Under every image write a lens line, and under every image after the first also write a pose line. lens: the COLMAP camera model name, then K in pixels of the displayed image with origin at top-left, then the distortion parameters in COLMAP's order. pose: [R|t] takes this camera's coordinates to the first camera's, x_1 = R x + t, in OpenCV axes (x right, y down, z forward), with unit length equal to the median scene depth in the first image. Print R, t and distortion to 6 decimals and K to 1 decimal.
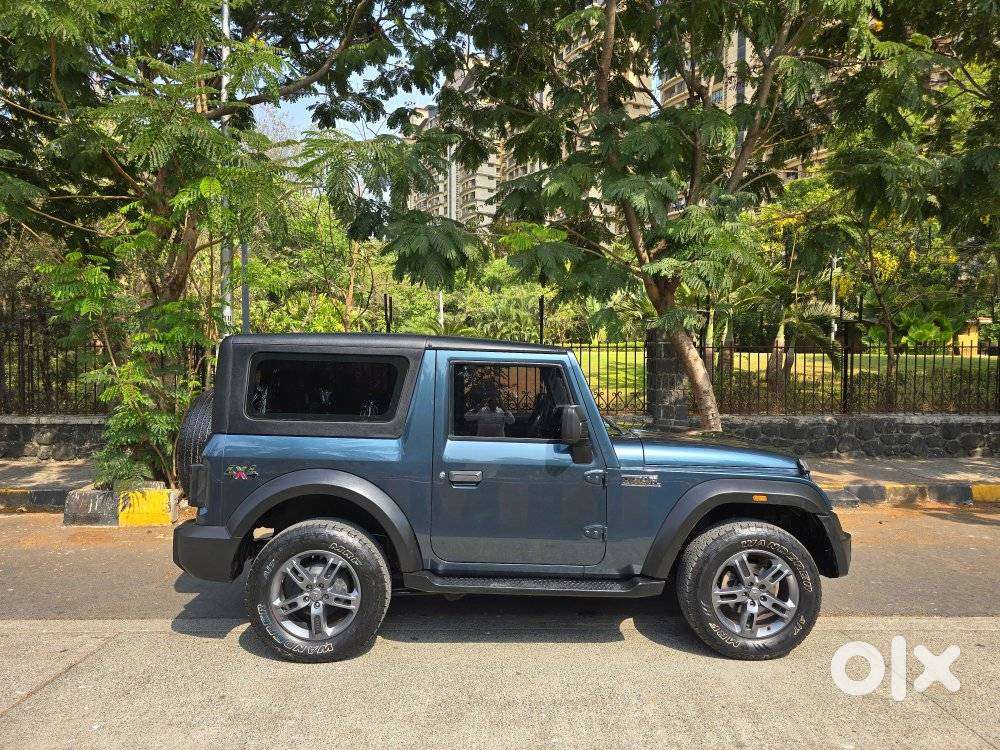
lens RADIAL K [[680.1, 0, 500.0], [0, 680.1, 375.0], [0, 0, 1]] dist [0.029321, -0.003249]
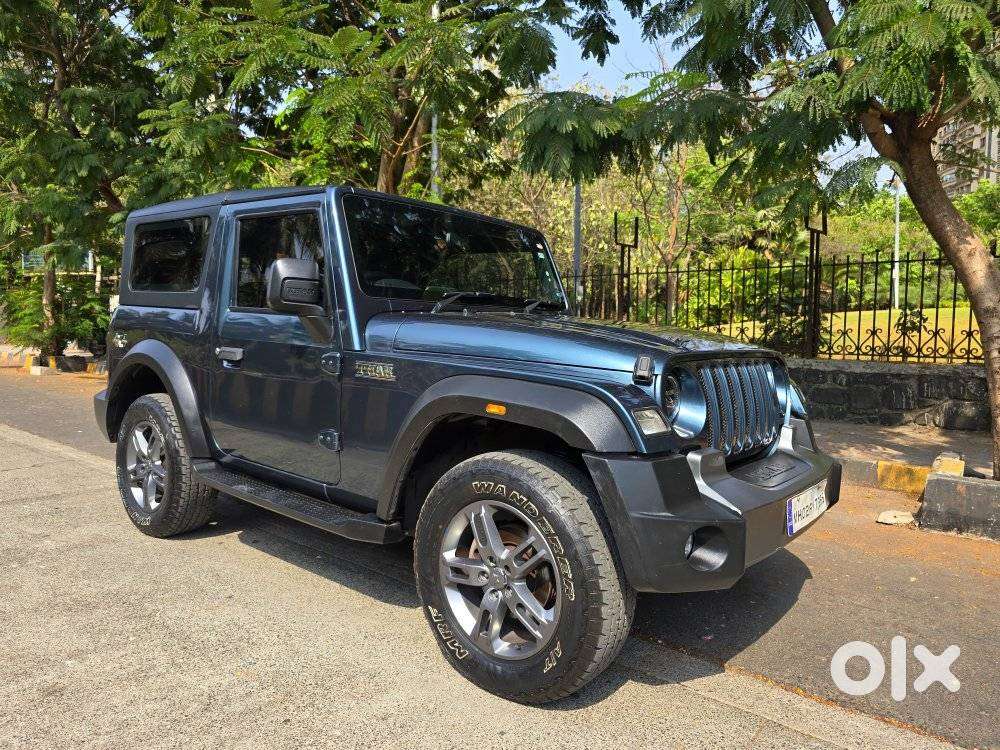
lens RADIAL K [[669.6, 0, 500.0], [0, 669.6, 375.0], [0, 0, 1]] dist [-0.001721, -0.002997]
pose [[0.769360, 0.058798, -0.636104, 0.723212], [-0.033664, 0.998103, 0.051544, 0.124877], [0.637928, -0.018242, 0.769880, 0.587499]]
